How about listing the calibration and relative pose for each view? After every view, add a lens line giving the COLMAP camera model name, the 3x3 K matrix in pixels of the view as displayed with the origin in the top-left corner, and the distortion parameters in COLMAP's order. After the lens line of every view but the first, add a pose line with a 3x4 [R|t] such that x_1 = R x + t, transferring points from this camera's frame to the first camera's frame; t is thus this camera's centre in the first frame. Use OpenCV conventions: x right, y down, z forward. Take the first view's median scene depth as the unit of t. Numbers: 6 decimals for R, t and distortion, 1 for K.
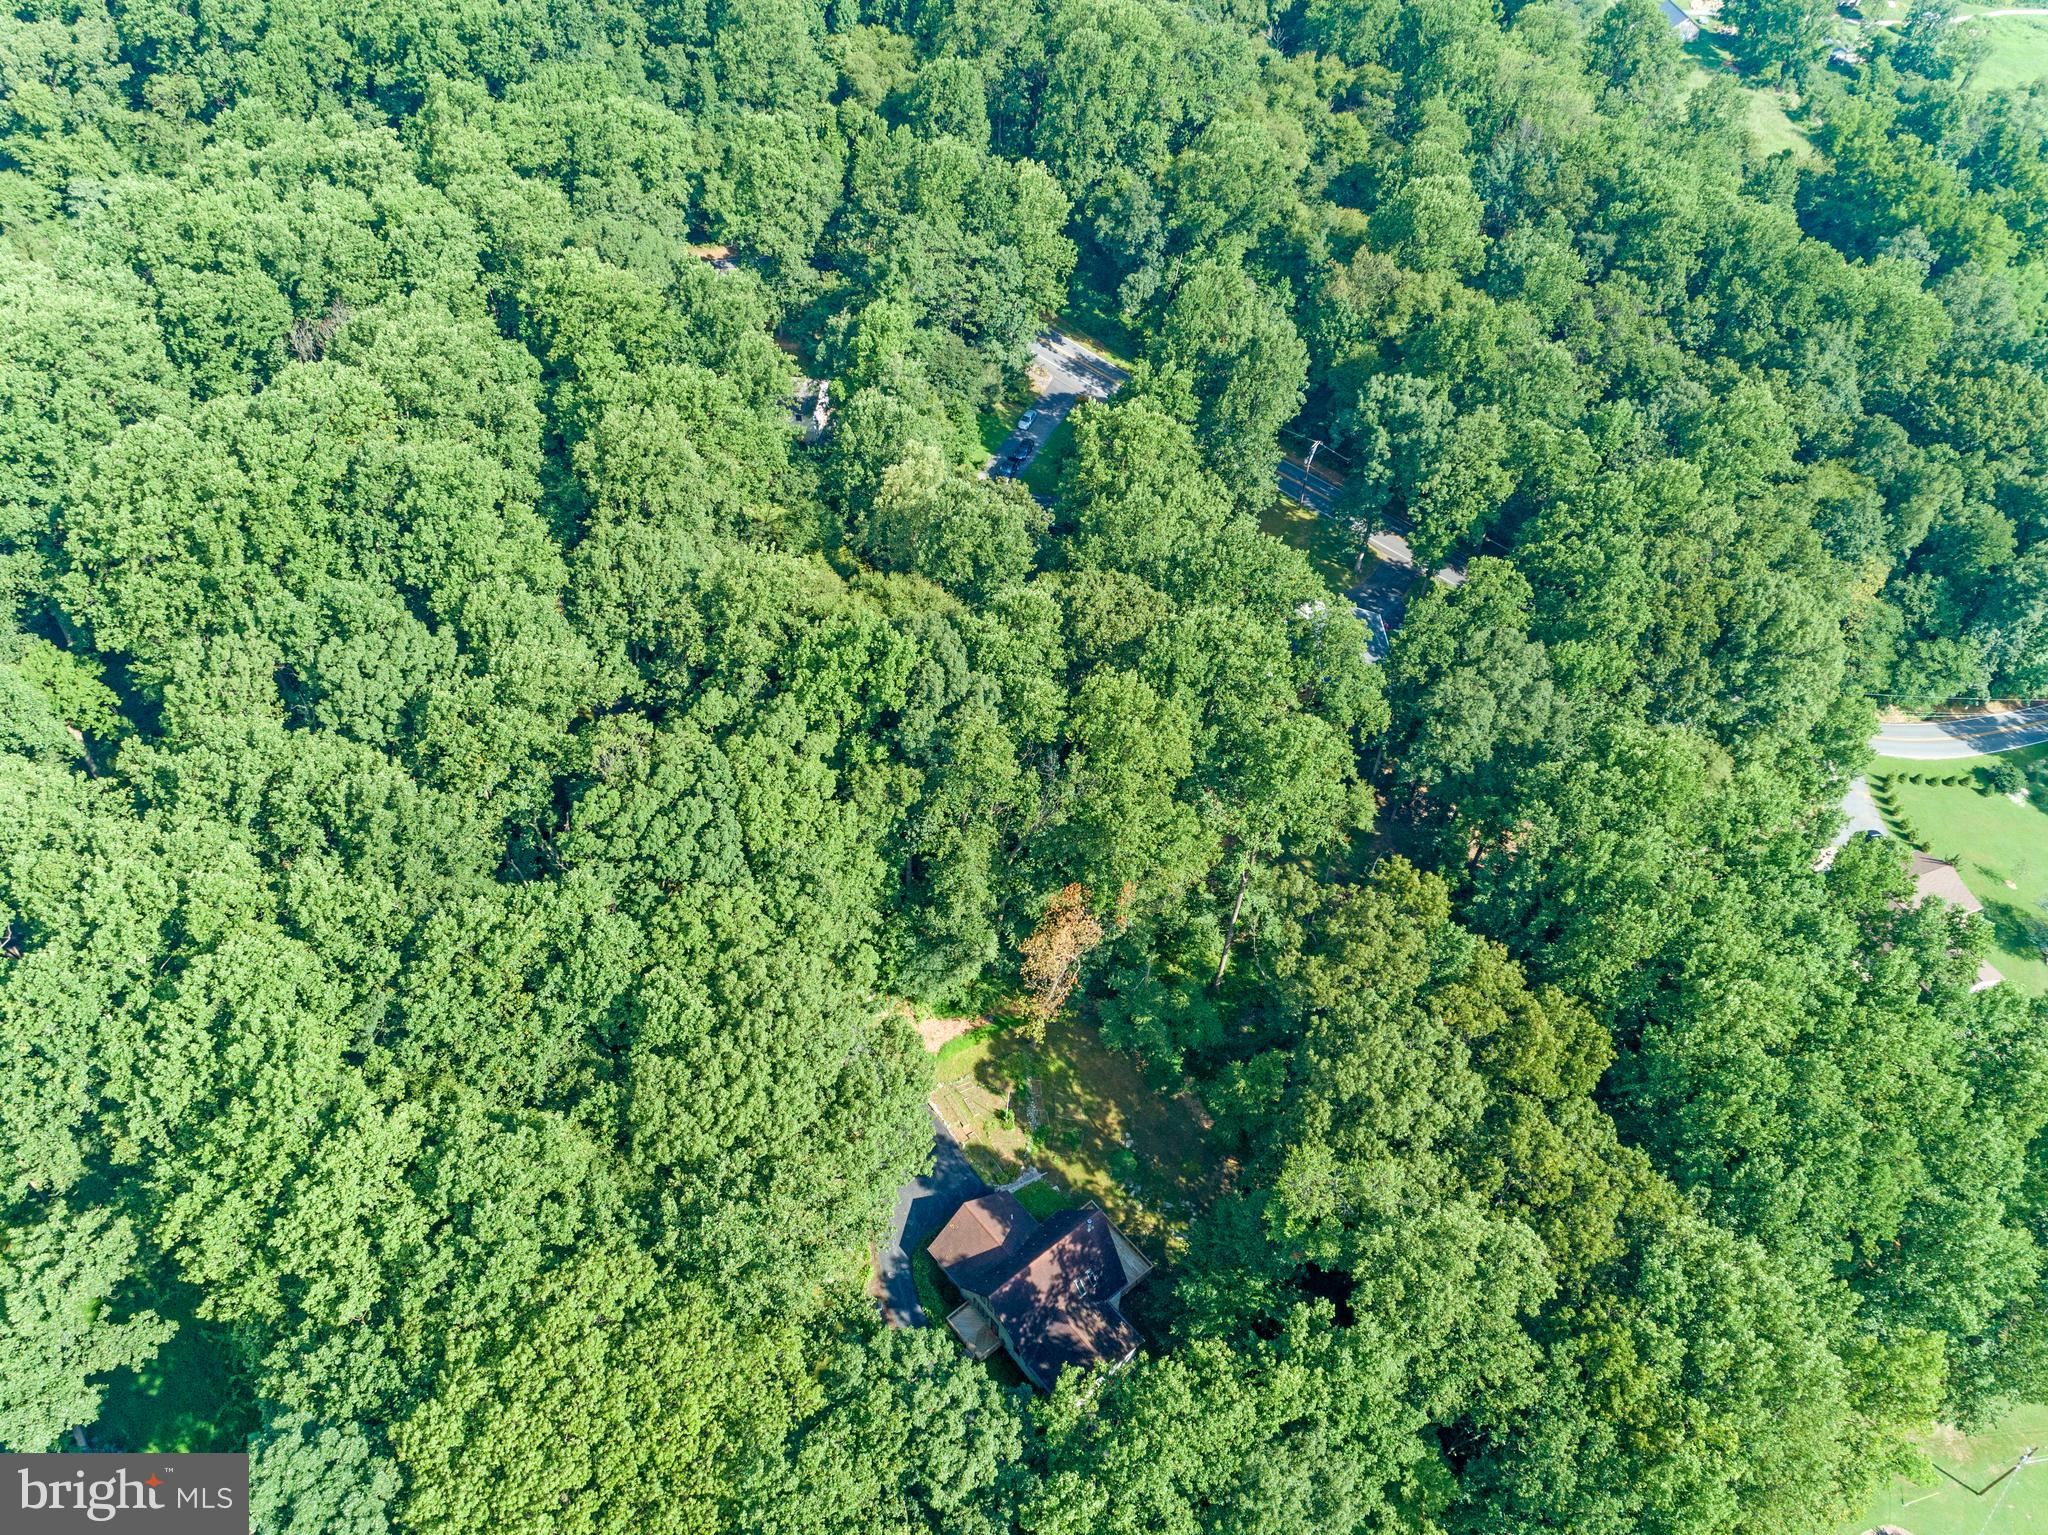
lens RADIAL K [[1544.7, 0, 1024.0], [0, 1544.7, 767.5], [0, 0, 1]] dist [0.023762, 0.008767]
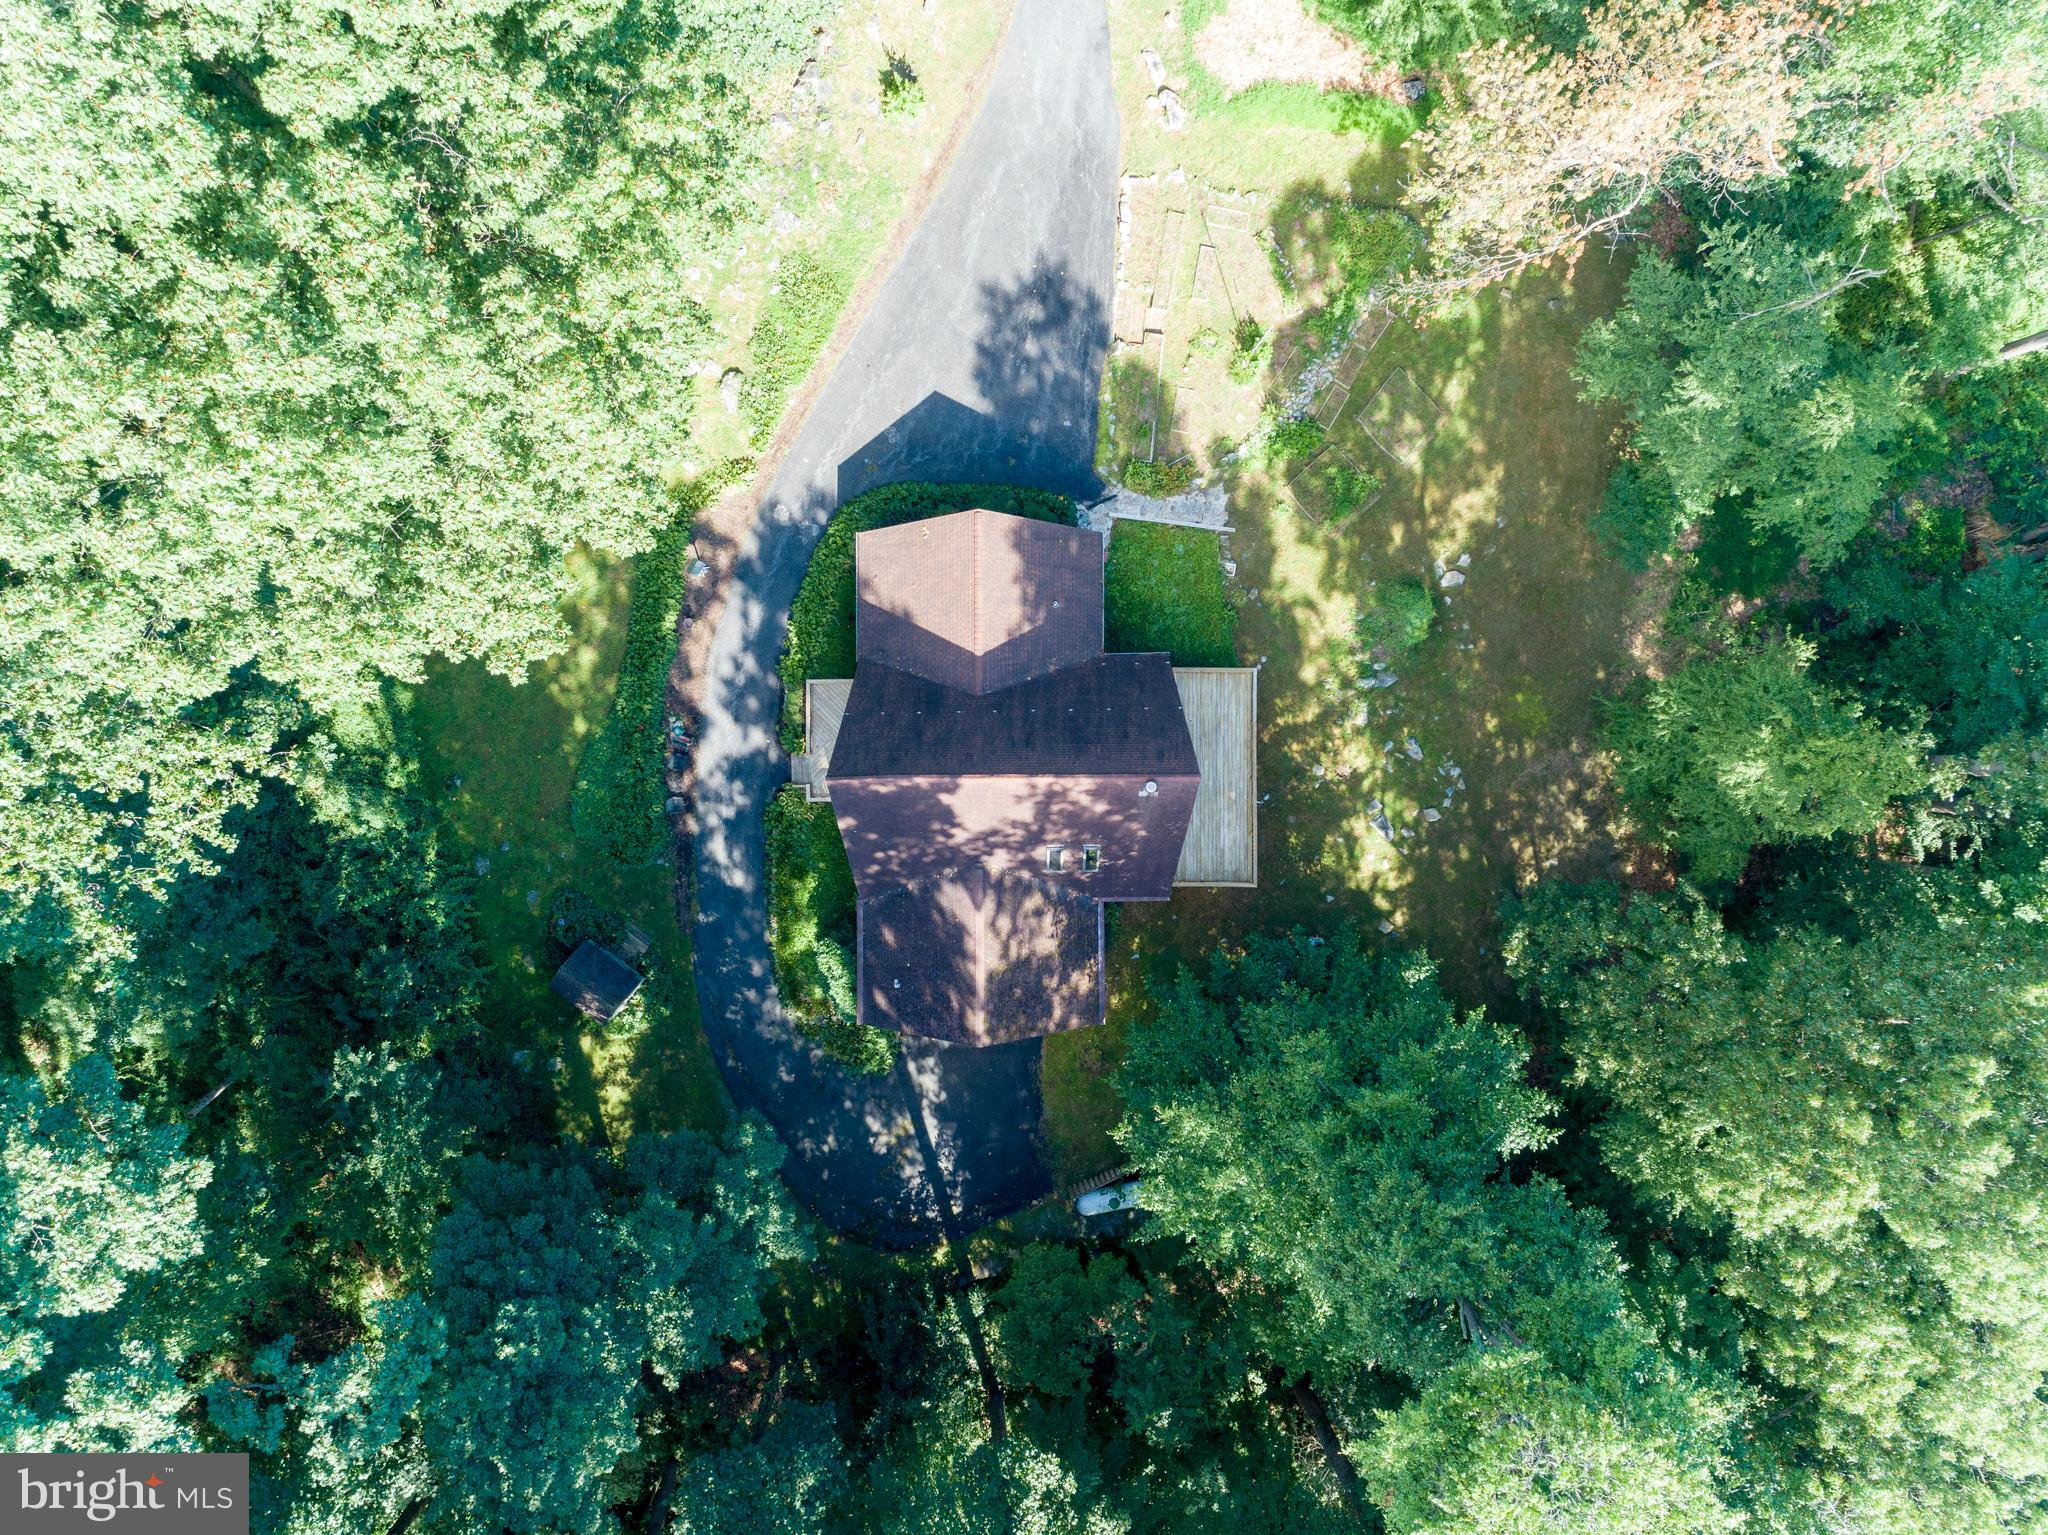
lens RADIAL K [[1544.7, 0, 1024.0], [0, 1544.7, 767.5], [0, 0, 1]] dist [0.023762, 0.008767]
pose [[0.768032, 0.640209, -0.016106, 0.018113], [-0.442613, 0.548824, 0.709144, 0.026122], [0.462840, -0.537517, 0.704879, 0.648659]]
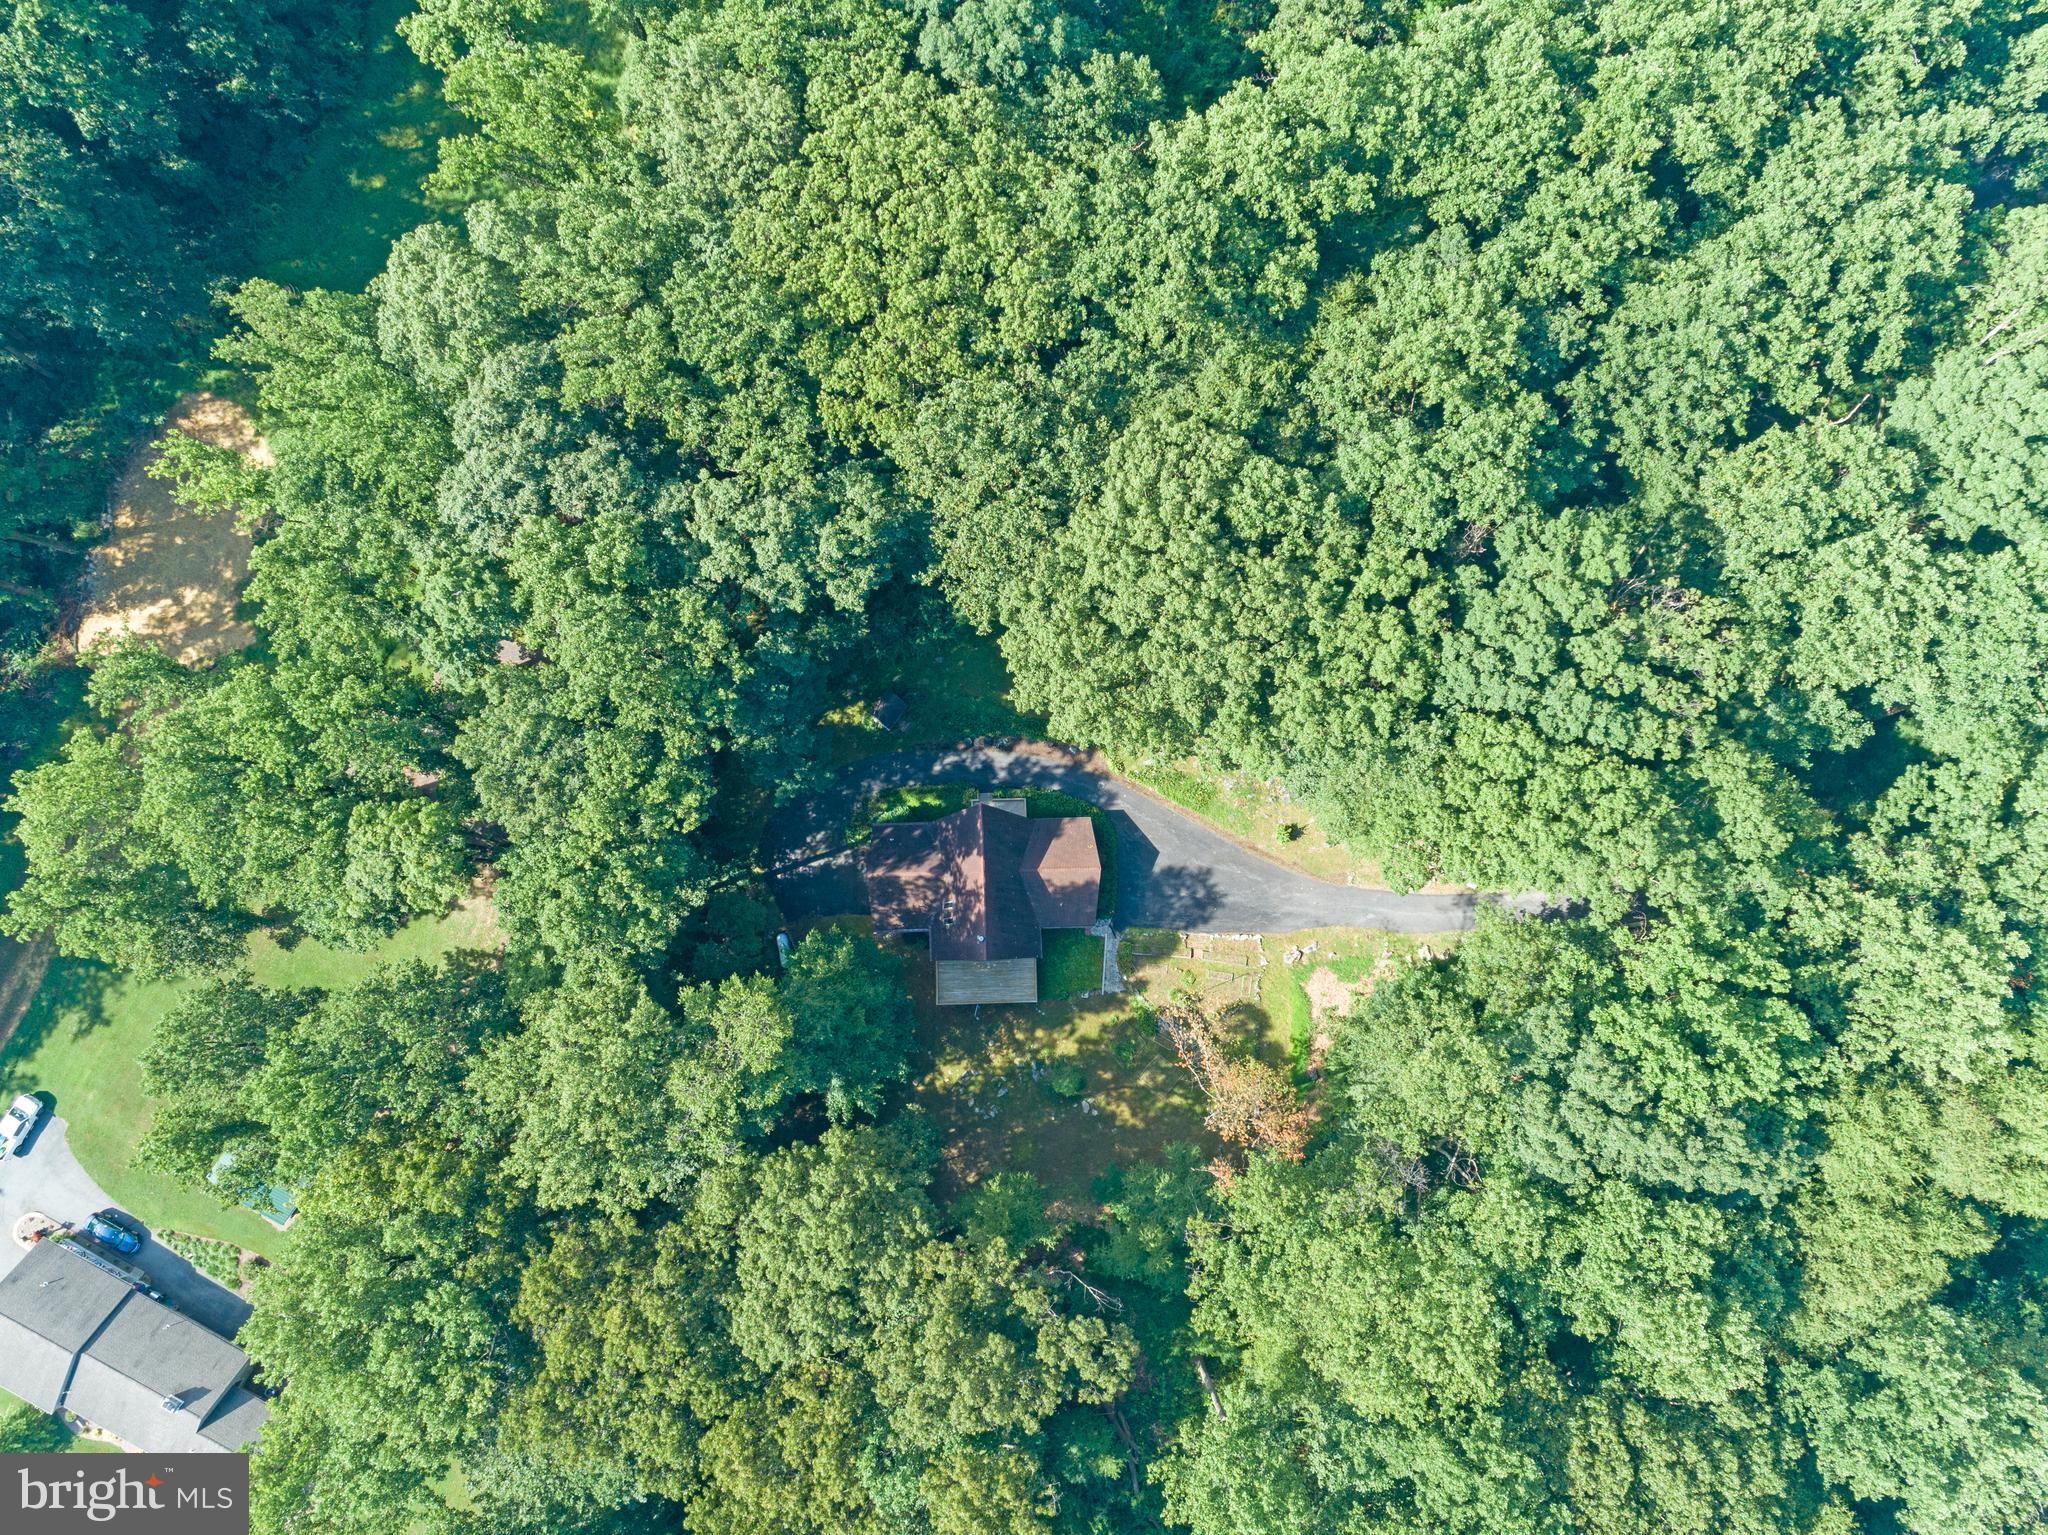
lens RADIAL K [[1544.7, 0, 1024.0], [0, 1544.7, 767.5], [0, 0, 1]] dist [0.023762, 0.008767]
pose [[-0.615865, 0.767524, -0.177811, 0.101919], [-0.570428, -0.278726, 0.772608, -0.365973], [0.543435, 0.577251, 0.609475, 0.359520]]
